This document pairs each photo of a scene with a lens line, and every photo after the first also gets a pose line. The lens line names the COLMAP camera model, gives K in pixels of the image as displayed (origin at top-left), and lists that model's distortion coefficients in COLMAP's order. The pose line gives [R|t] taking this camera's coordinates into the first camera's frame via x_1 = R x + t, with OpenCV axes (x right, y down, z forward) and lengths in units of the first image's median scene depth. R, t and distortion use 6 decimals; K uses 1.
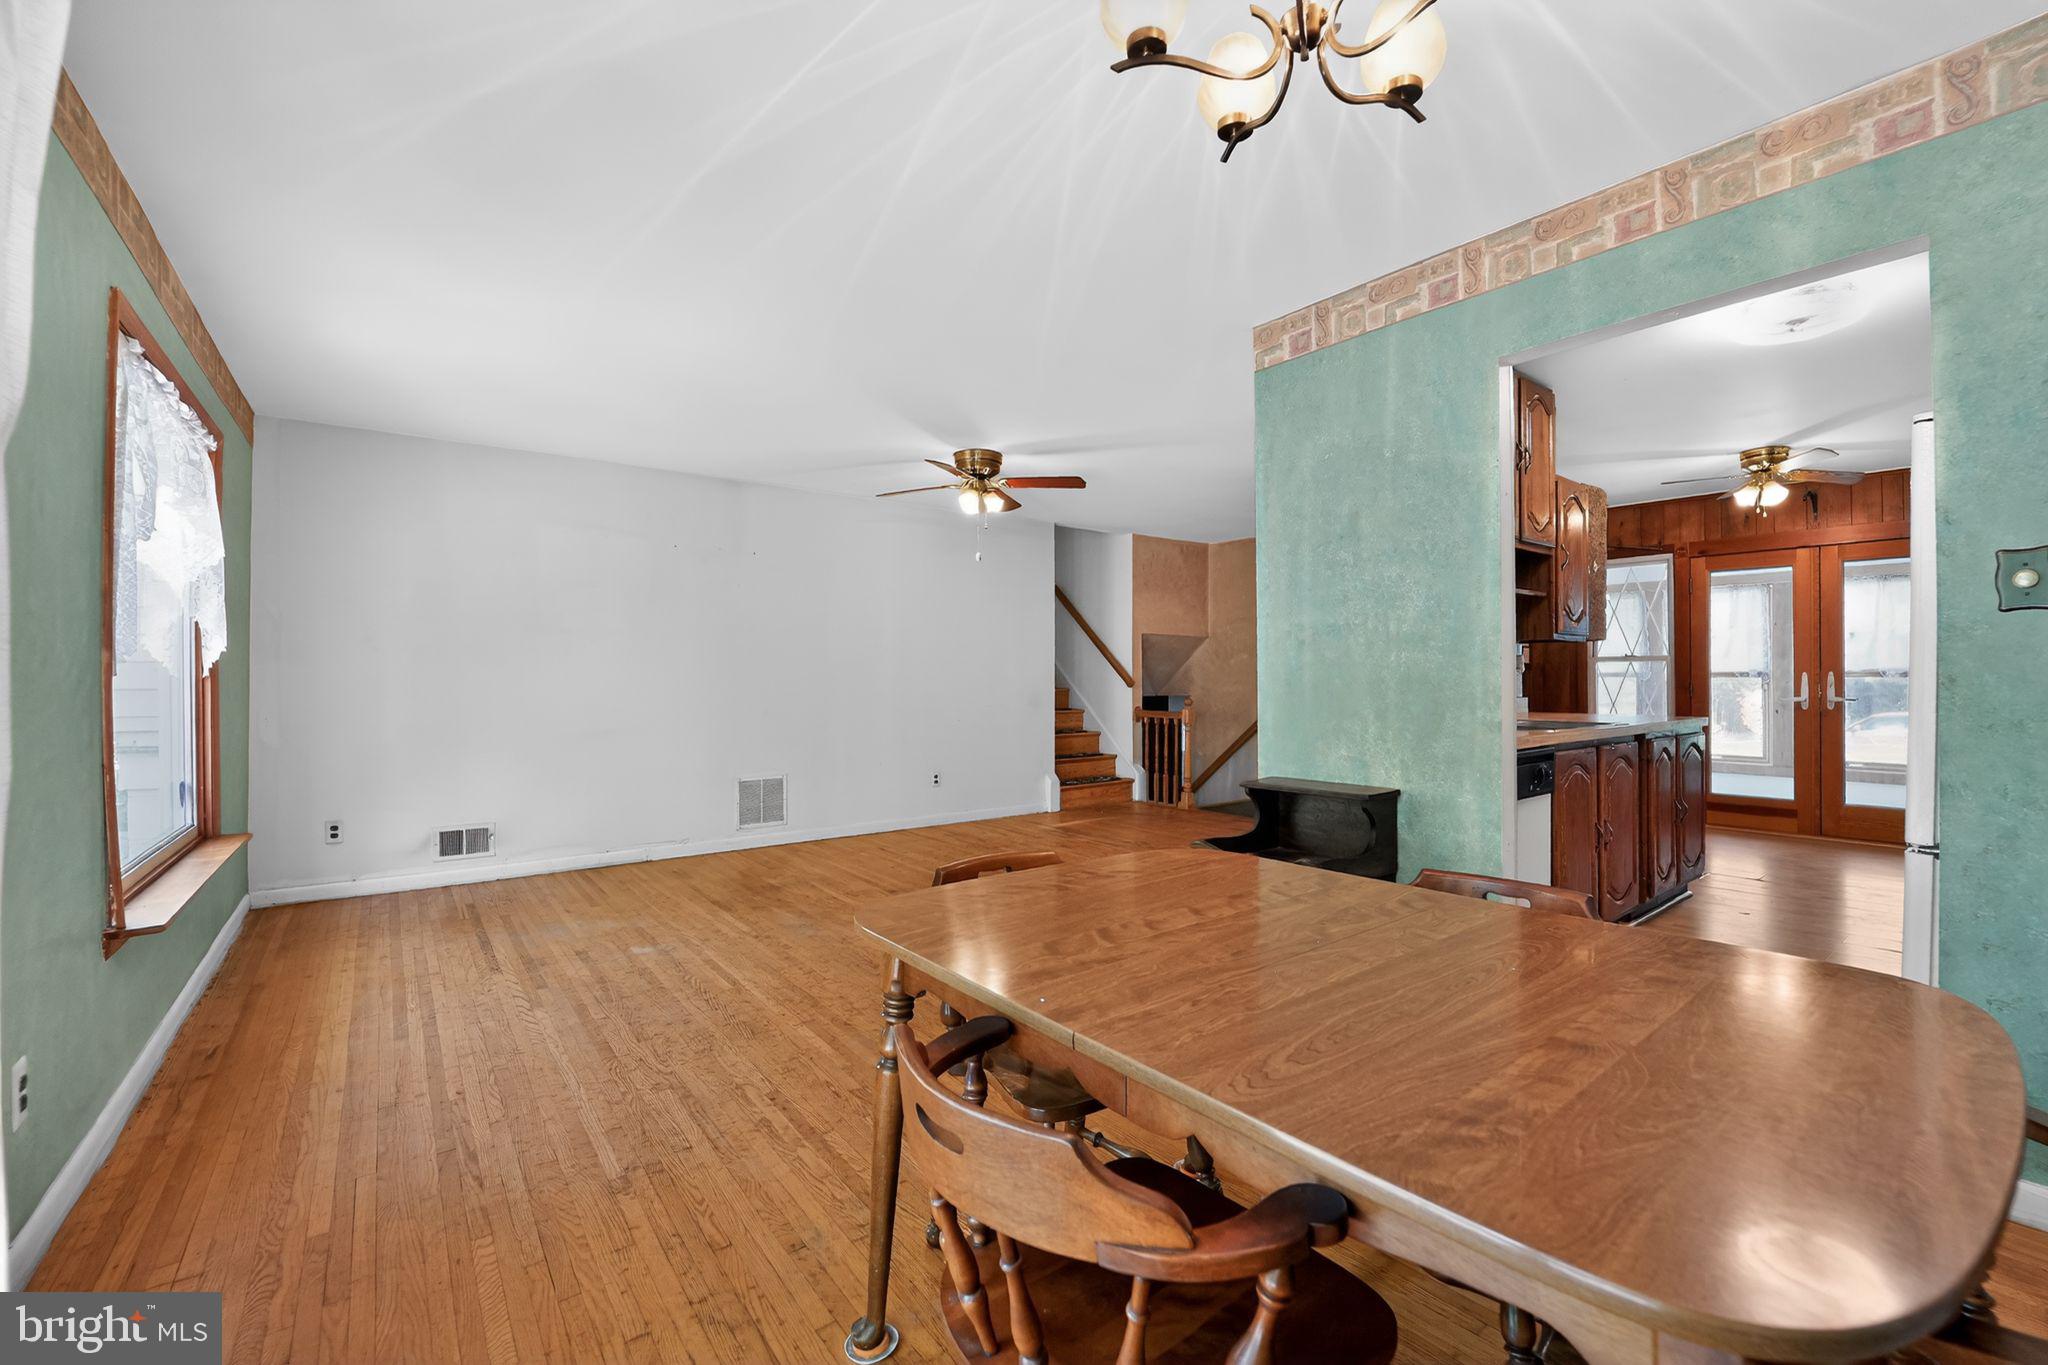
lens RADIAL K [[836.2, 0, 1027.4], [0, 836.2, 671.9], [0, 0, 1]] dist [-0.019571, -0.001111]
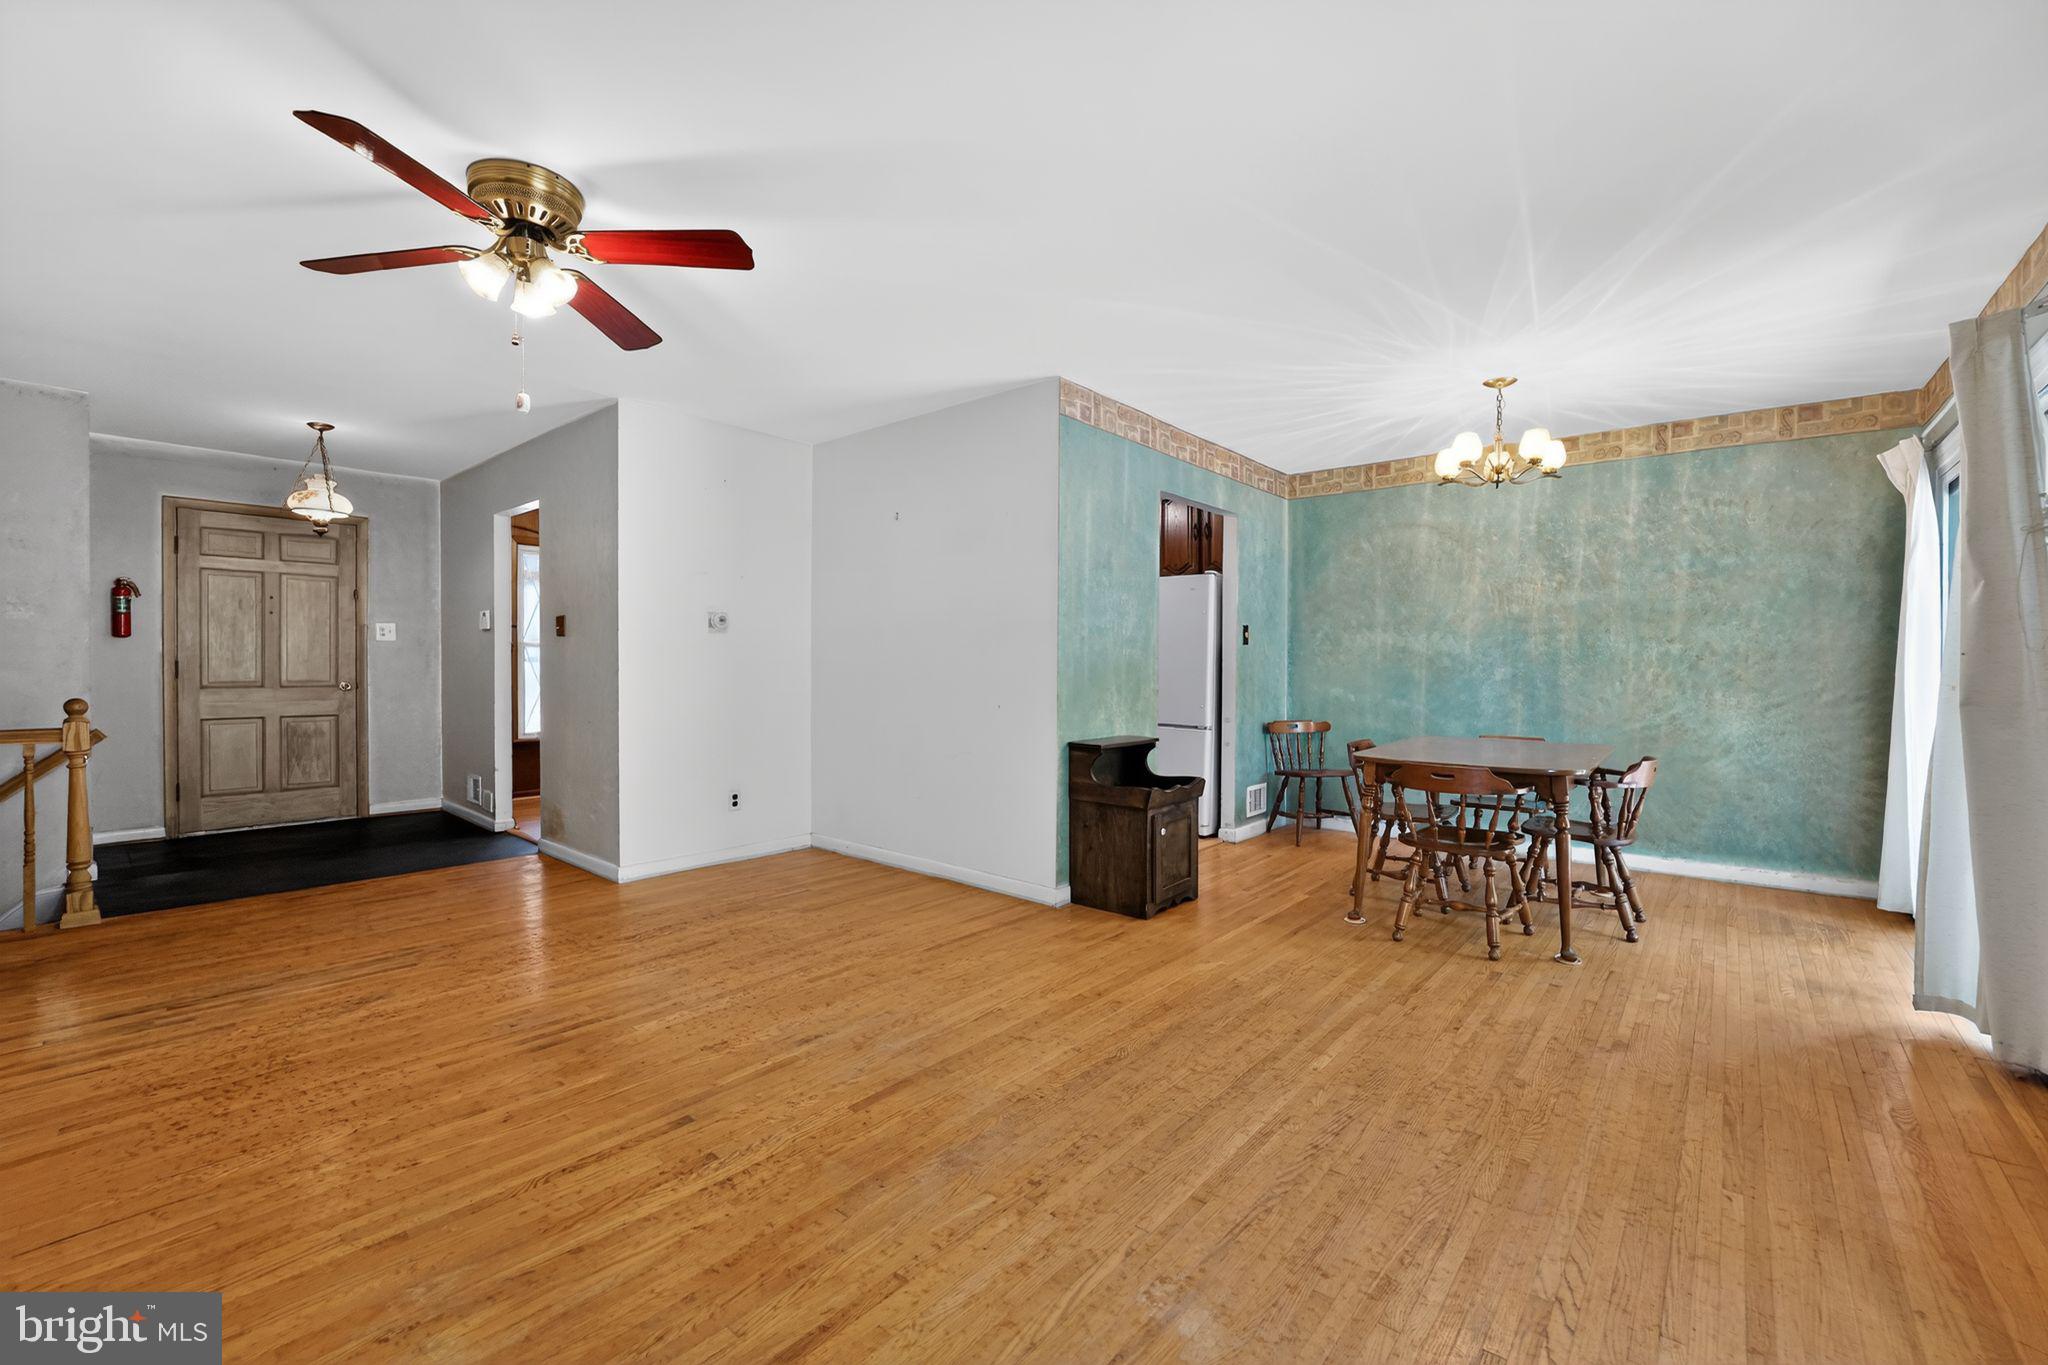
lens RADIAL K [[836.2, 0, 1055.9], [0, 836.2, 671.4], [0, 0, 1]] dist [-0.019571, -0.001111]
pose [[-0.225559, -0.005804, 0.974212, -0.645991], [-0.013360, 0.999907, 0.002864, 0.010232], [-0.974138, -0.012370, -0.225615, 0.897161]]
